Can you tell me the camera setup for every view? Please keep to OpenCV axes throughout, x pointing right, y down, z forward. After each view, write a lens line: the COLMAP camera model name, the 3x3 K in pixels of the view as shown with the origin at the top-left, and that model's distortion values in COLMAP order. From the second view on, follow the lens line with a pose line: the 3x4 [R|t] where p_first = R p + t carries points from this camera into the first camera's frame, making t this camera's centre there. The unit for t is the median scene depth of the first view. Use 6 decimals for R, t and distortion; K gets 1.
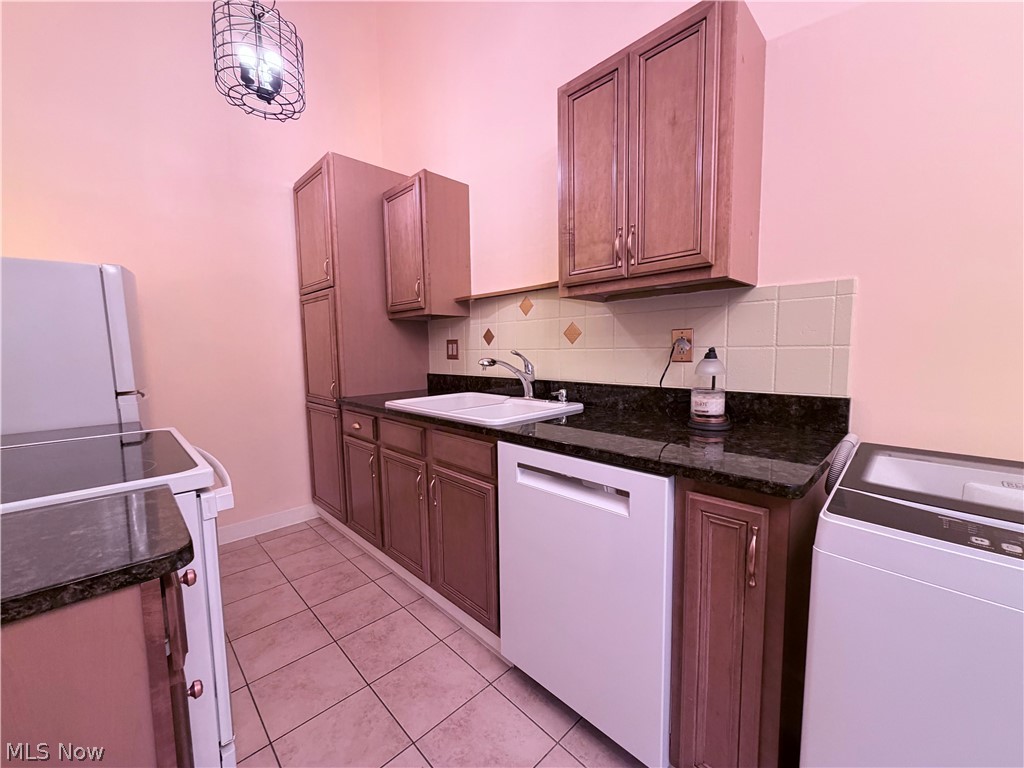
lens RADIAL K [[407.3, 0, 514.0], [0, 407.3, 386.1], [0, 0, 1]] dist [0.000070, 0.000032]
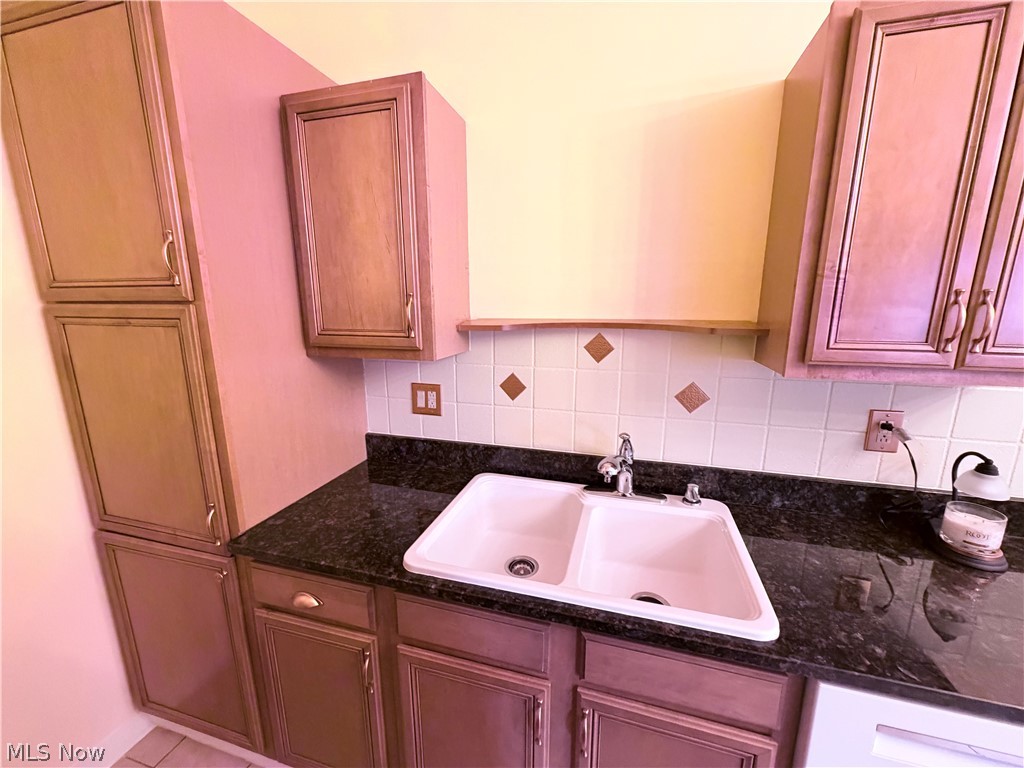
lens RADIAL K [[407.3, 0, 517.6], [0, 407.3, 386.5], [0, 0, 1]] dist [0.000070, 0.000032]
pose [[0.871506, -0.084864, 0.482985, -0.455763], [0.034031, 0.993004, 0.113071, -0.243697], [-0.489202, -0.082105, 0.868297, 0.567179]]
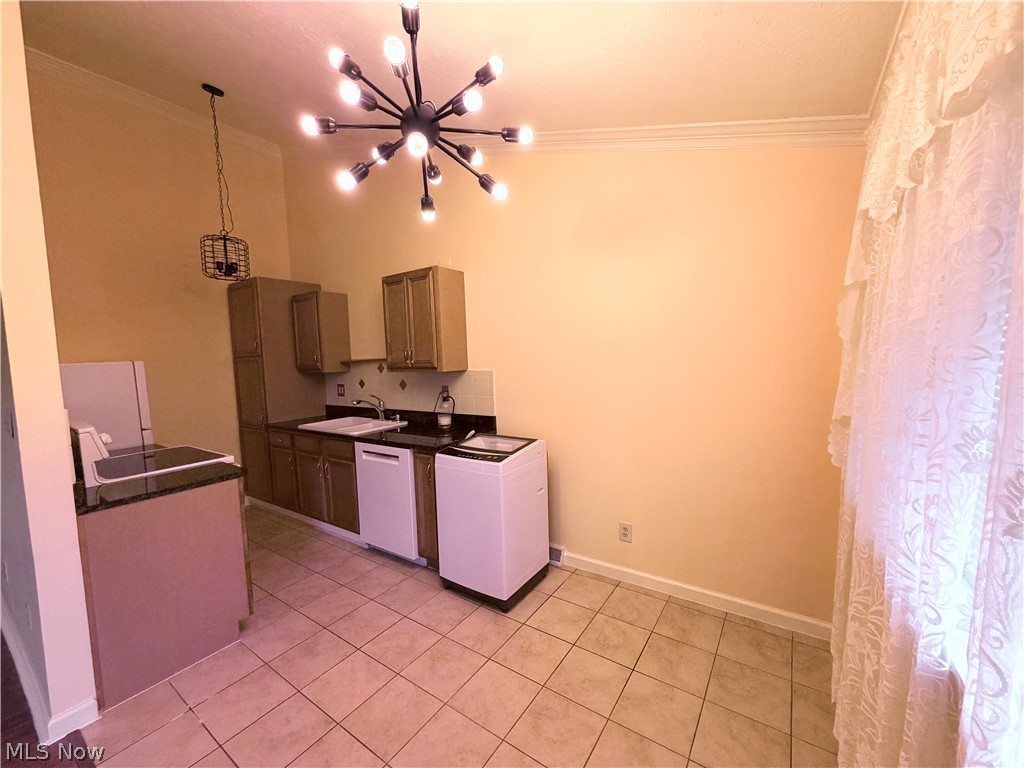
lens RADIAL K [[407.3, 0, 512.4], [0, 407.3, 385.4], [0, 0, 1]] dist [0.000070, 0.000032]
pose [[0.980336, -0.035037, 0.194203, 0.285167], [0.039439, 0.999044, -0.018847, -0.071901], [-0.193357, 0.026135, 0.980780, -1.014676]]
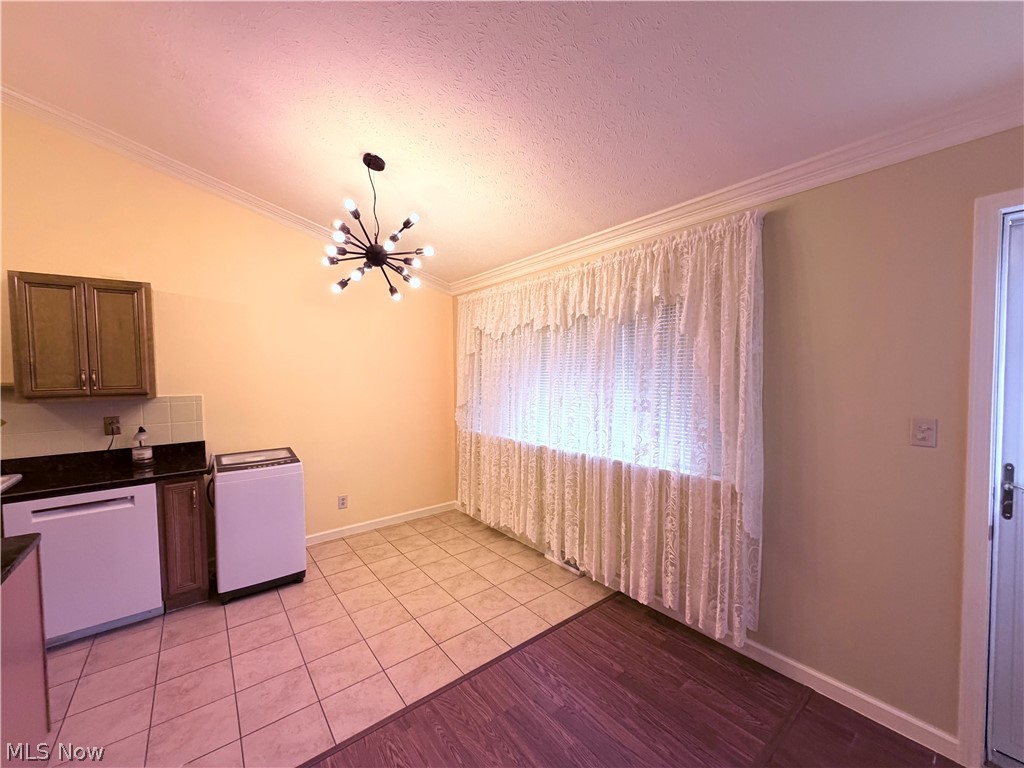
lens RADIAL K [[407.3, 0, 517.1], [0, 407.3, 385.9], [0, 0, 1]] dist [0.000070, 0.000032]
pose [[0.103384, -0.028612, 0.994230, -1.008428], [0.103363, 0.994483, 0.017871, -0.101928], [-0.989256, 0.100919, 0.105771, -0.837024]]
